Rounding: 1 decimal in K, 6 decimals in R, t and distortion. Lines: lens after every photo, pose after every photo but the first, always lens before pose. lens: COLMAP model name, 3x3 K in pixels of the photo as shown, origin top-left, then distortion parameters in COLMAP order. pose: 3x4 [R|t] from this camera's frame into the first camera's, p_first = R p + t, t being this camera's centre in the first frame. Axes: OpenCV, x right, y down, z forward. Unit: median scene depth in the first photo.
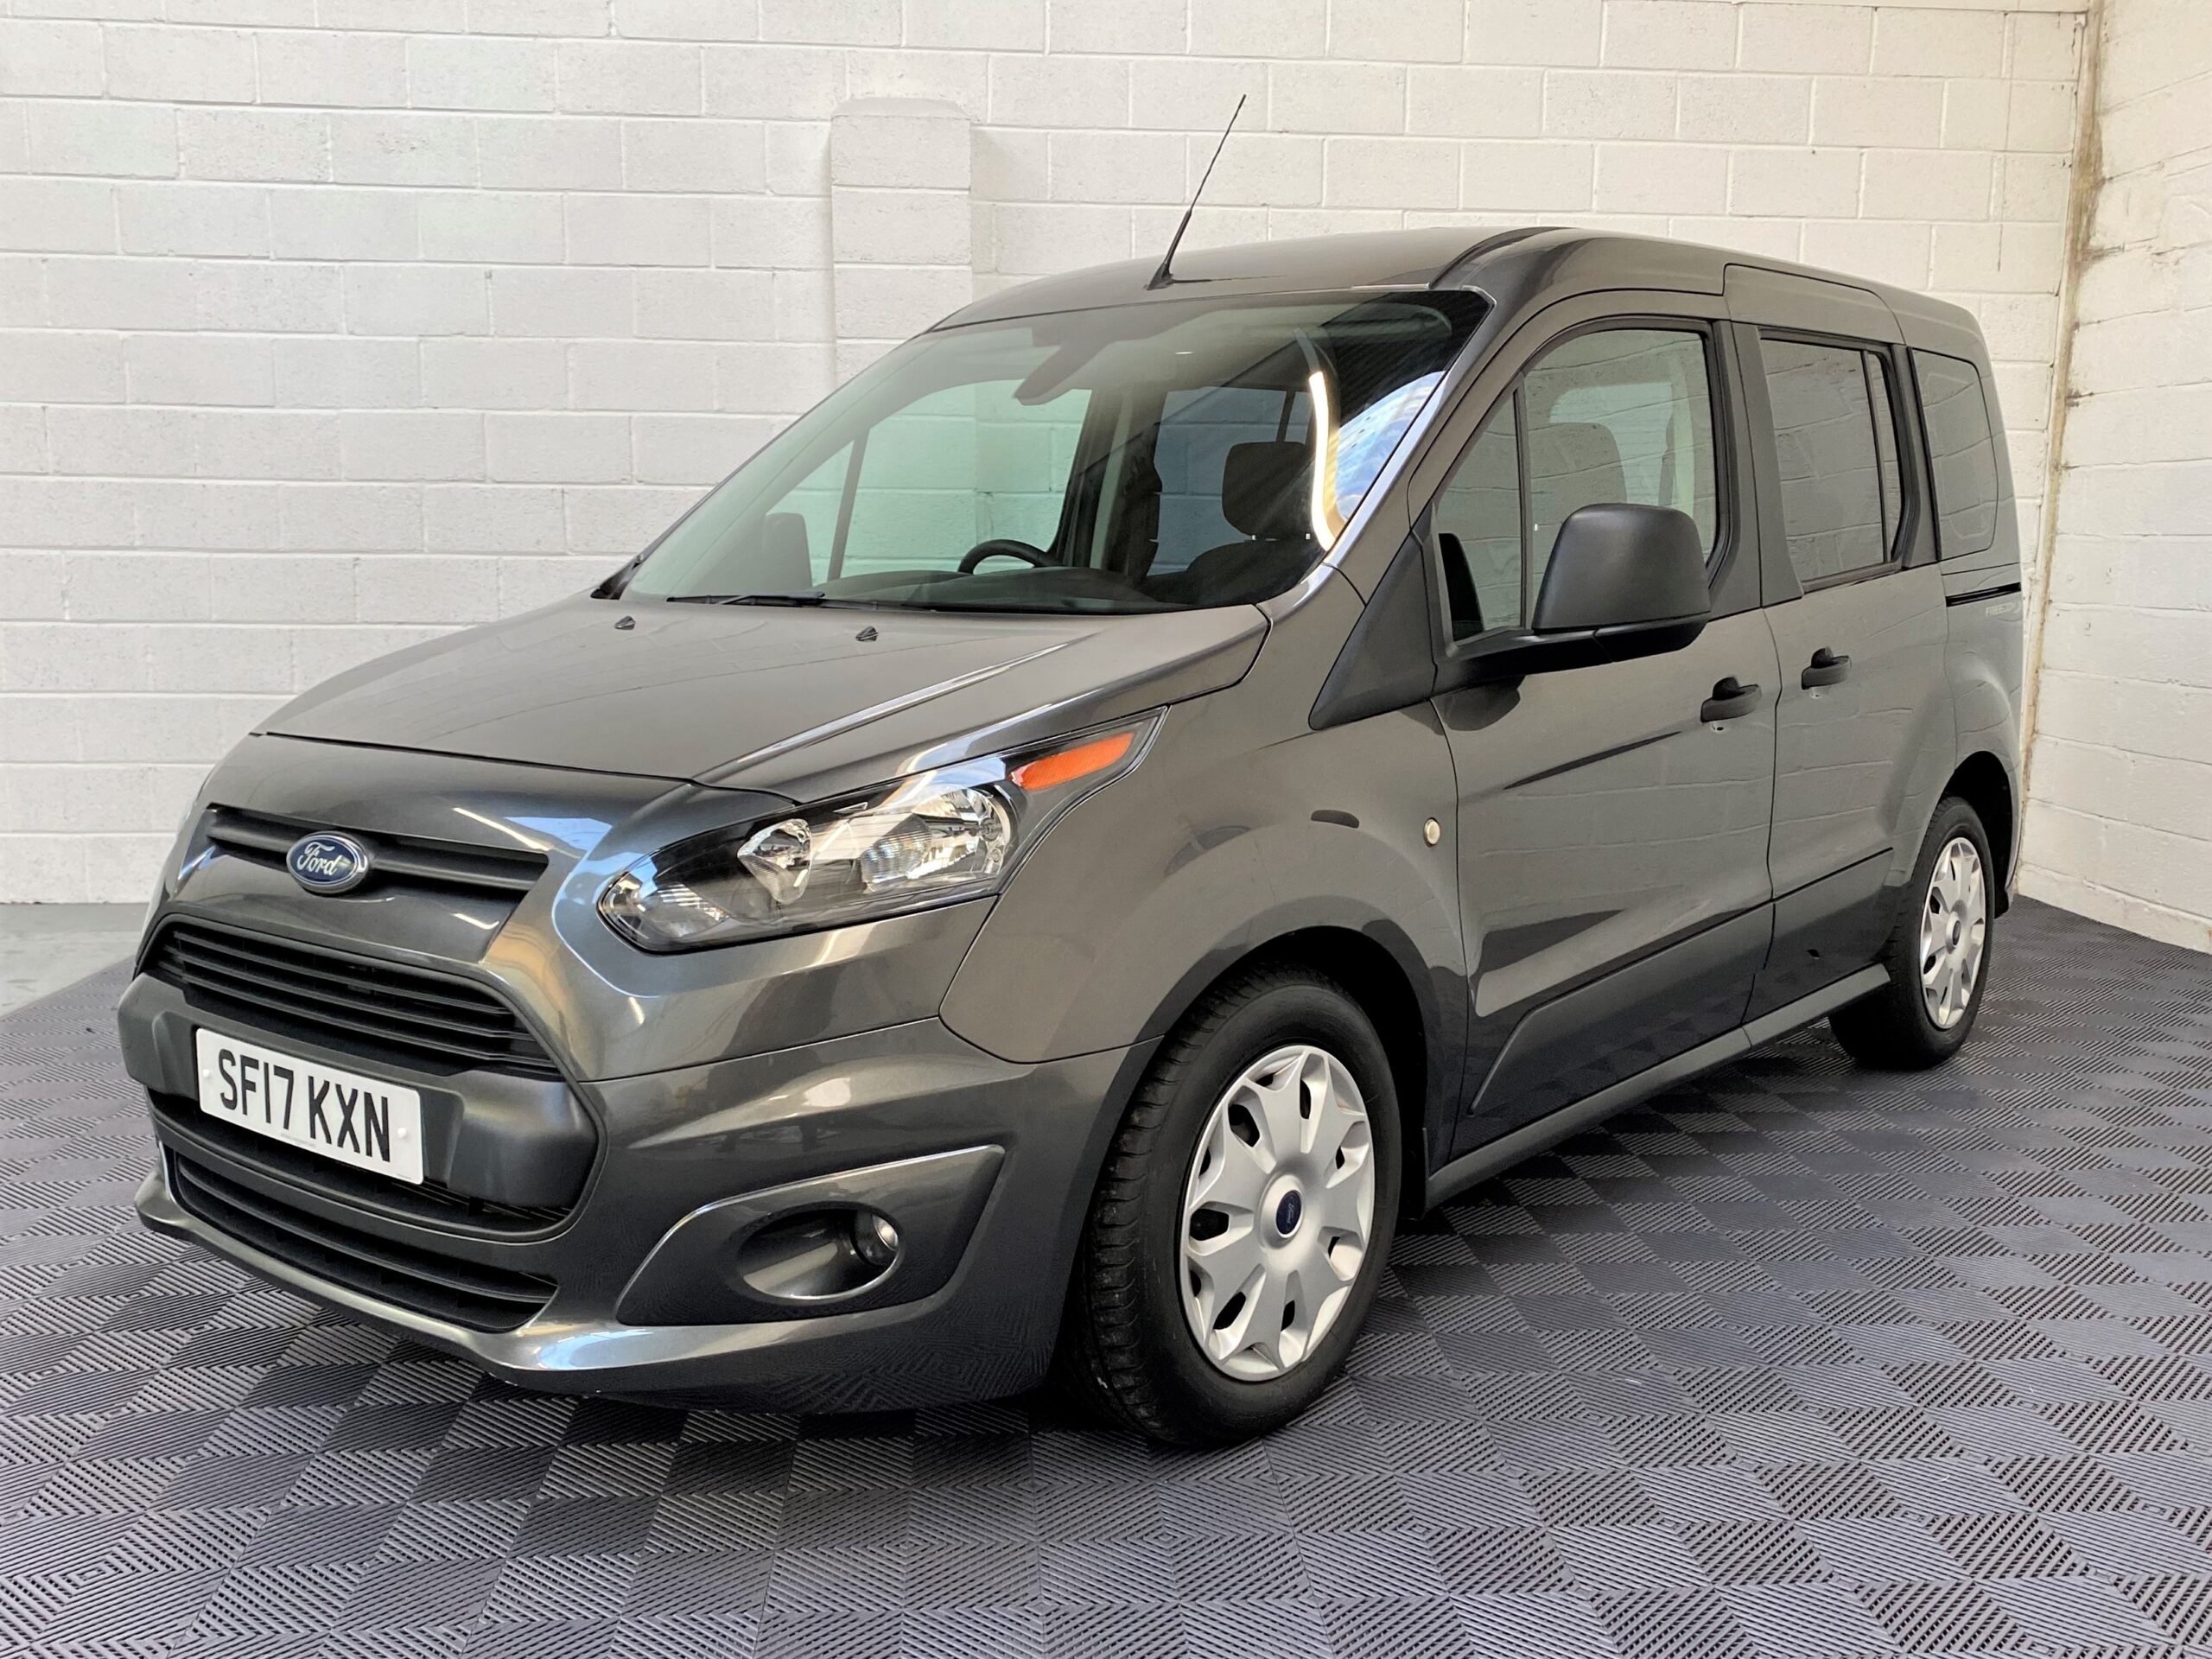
lens RADIAL K [[1950.7, 0, 1163.6], [0, 1950.7, 862.3], [0, 0, 1]] dist [0.007677, -0.004550]
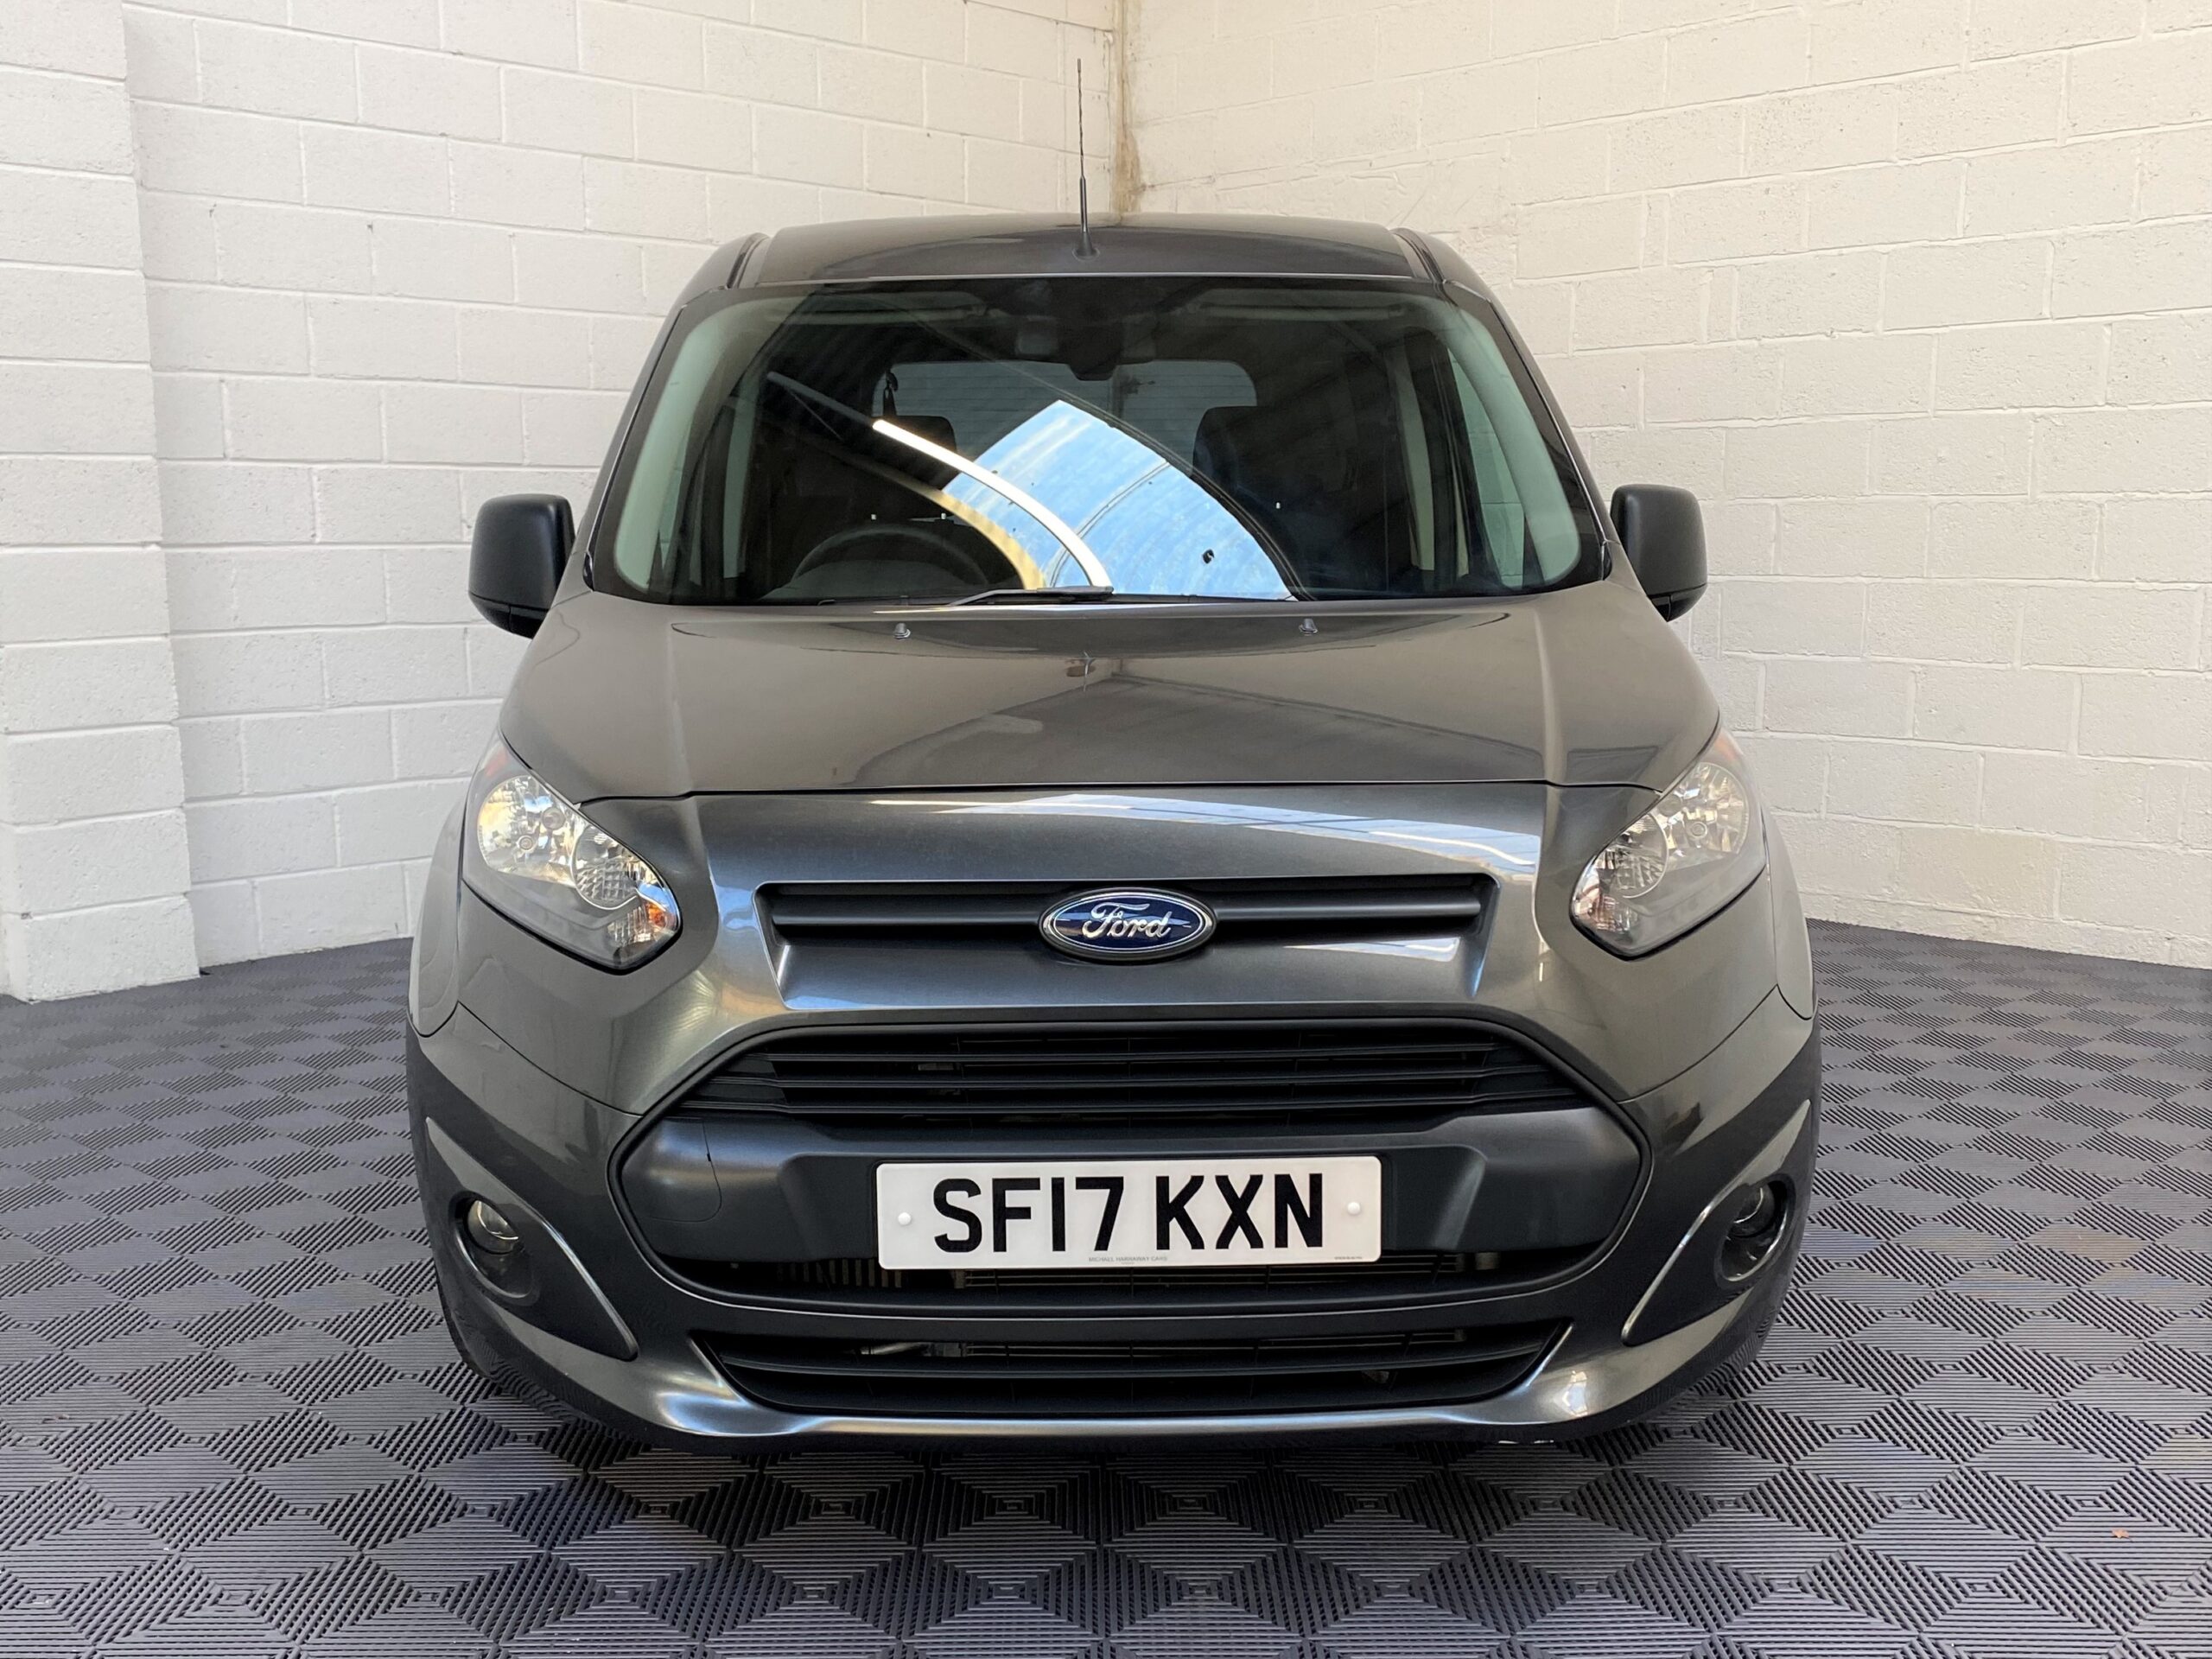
lens RADIAL K [[2077.9, 0, 1093.5], [0, 2077.9, 843.4], [0, 0, 1]] dist [0.024095, -0.002450]
pose [[0.793176, -0.105419, 0.599799, -0.908888], [0.108166, 0.993631, 0.031598, -0.059955], [-0.599309, 0.039815, 0.799527, 0.272732]]
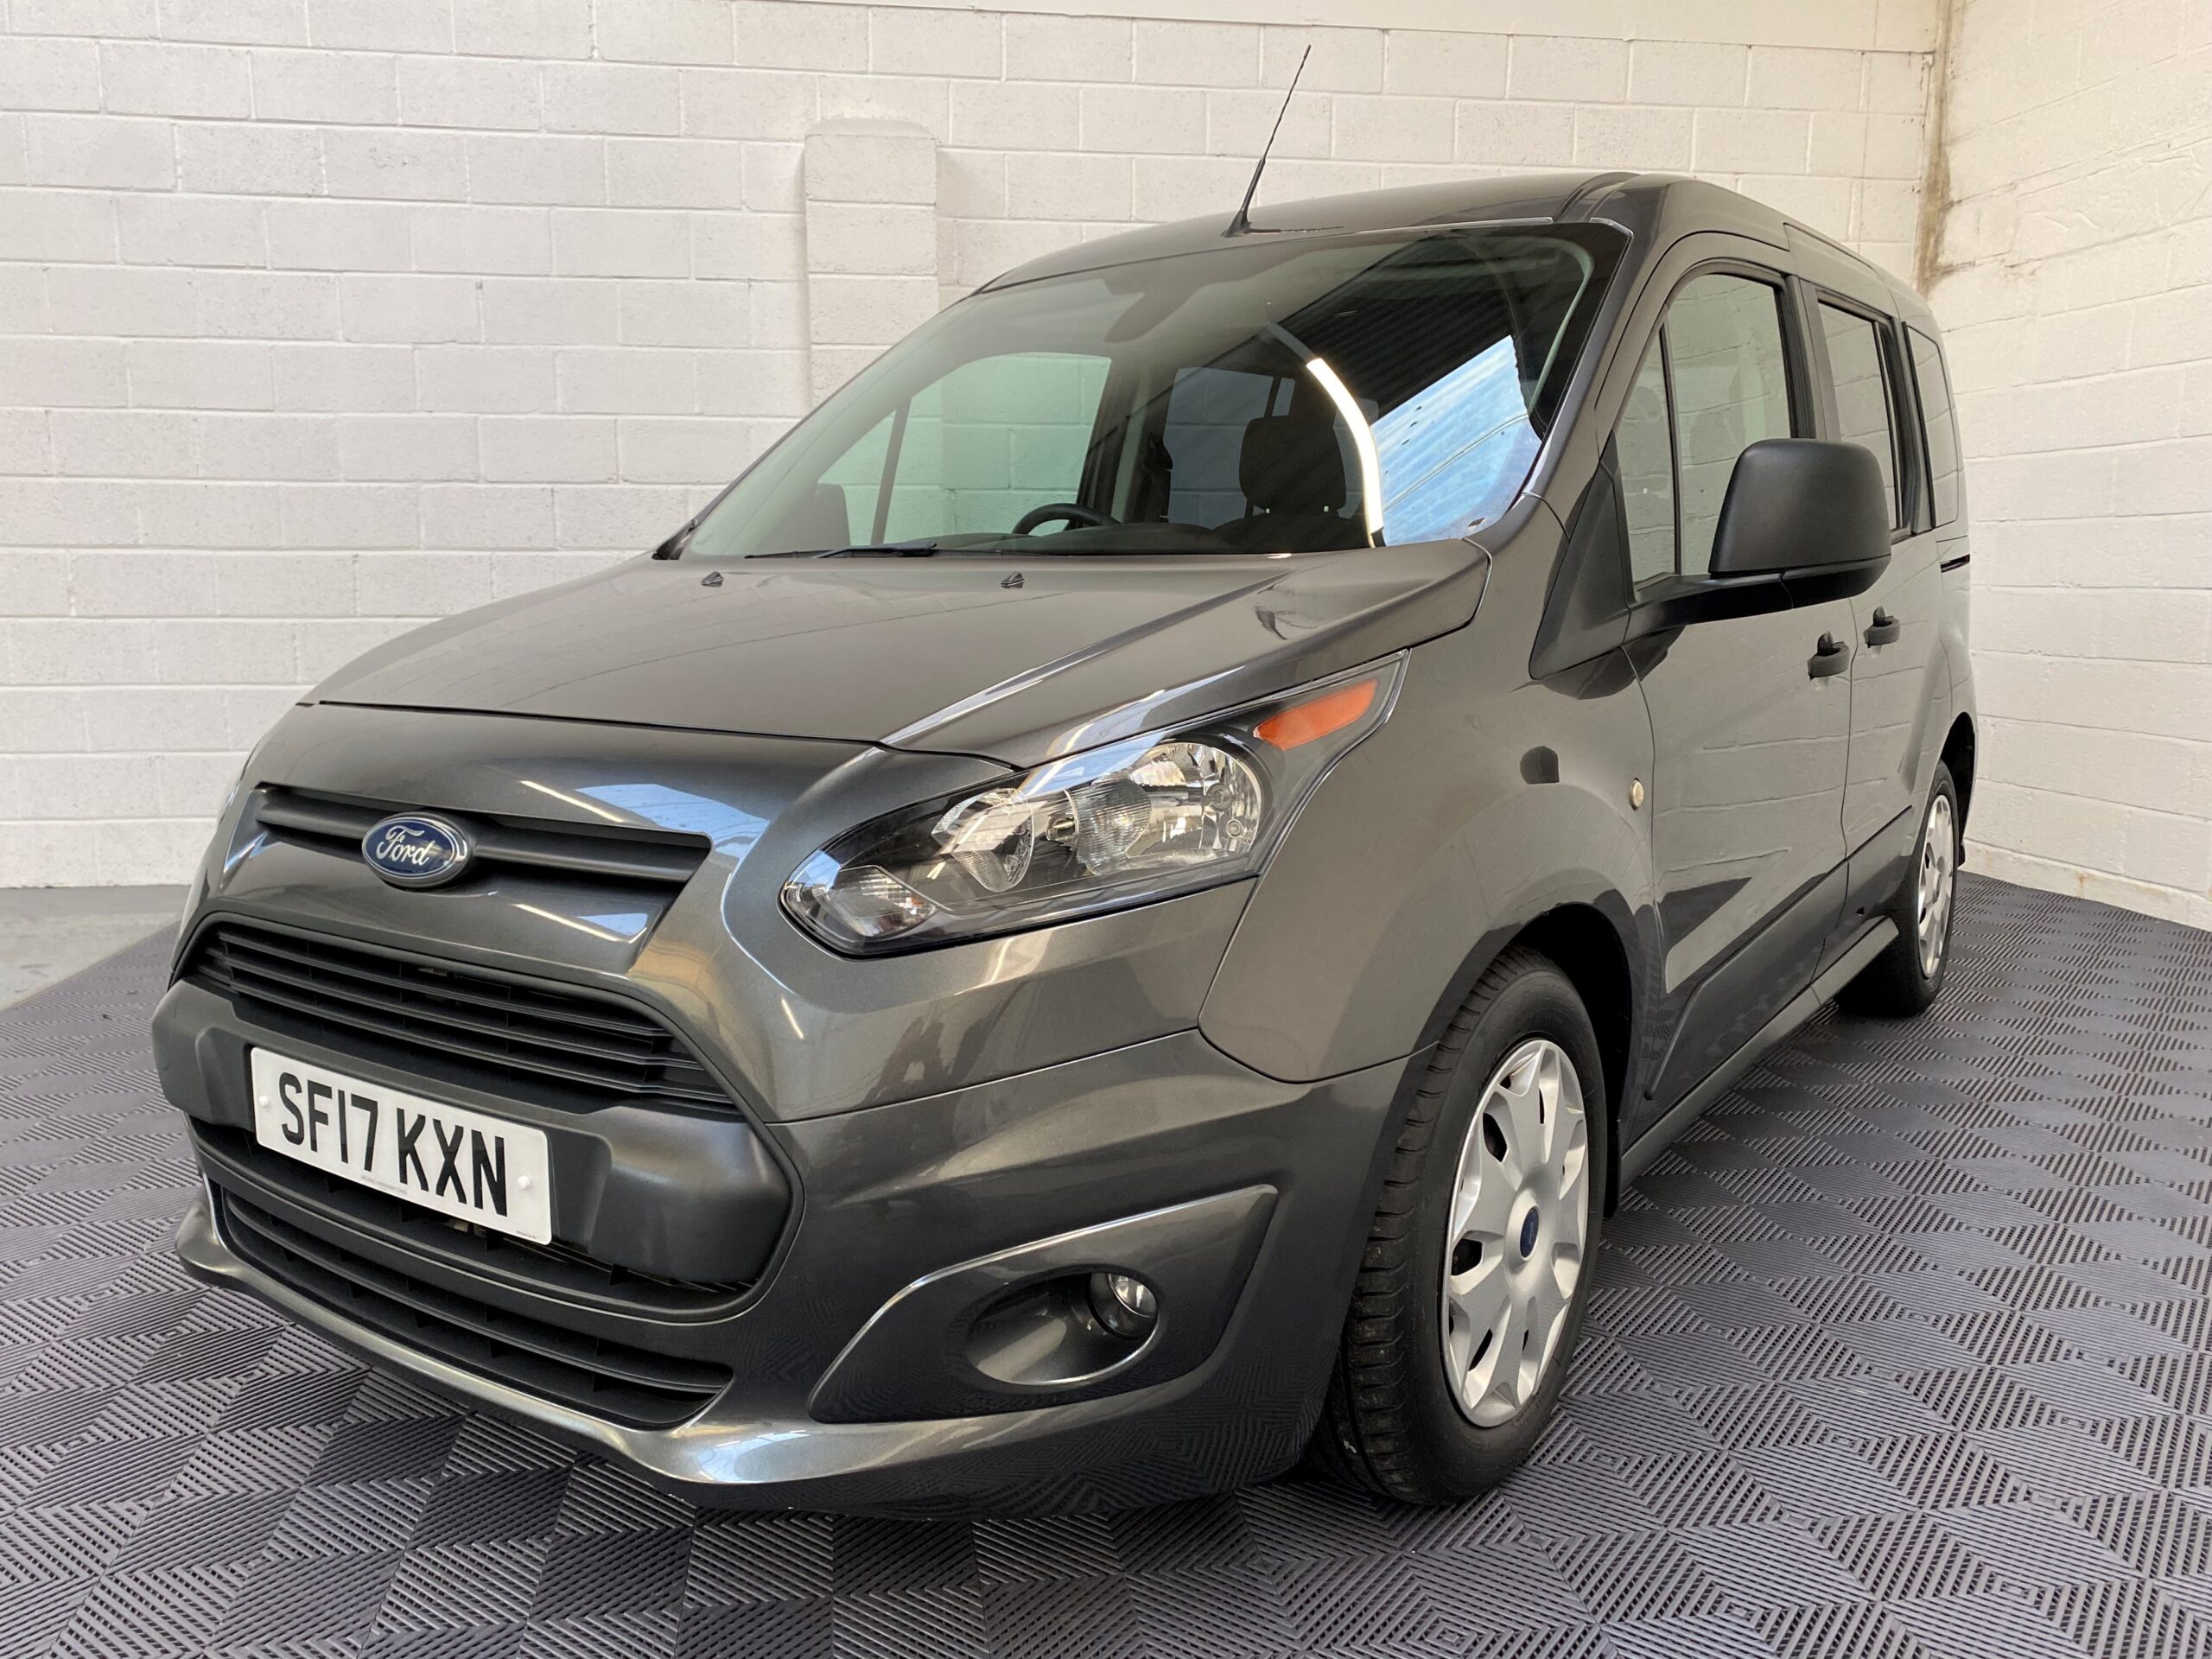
lens RADIAL K [[1646.0, 0, 1106.0], [0, 1646.0, 829.5], [0, 0, 1]] dist [0.008620, -0.000422]
pose [[0.998713, -0.016232, 0.048048, -0.157278], [0.016230, 0.999868, 0.000421, -0.003742], [-0.048048, 0.000359, 0.998845, 0.267279]]
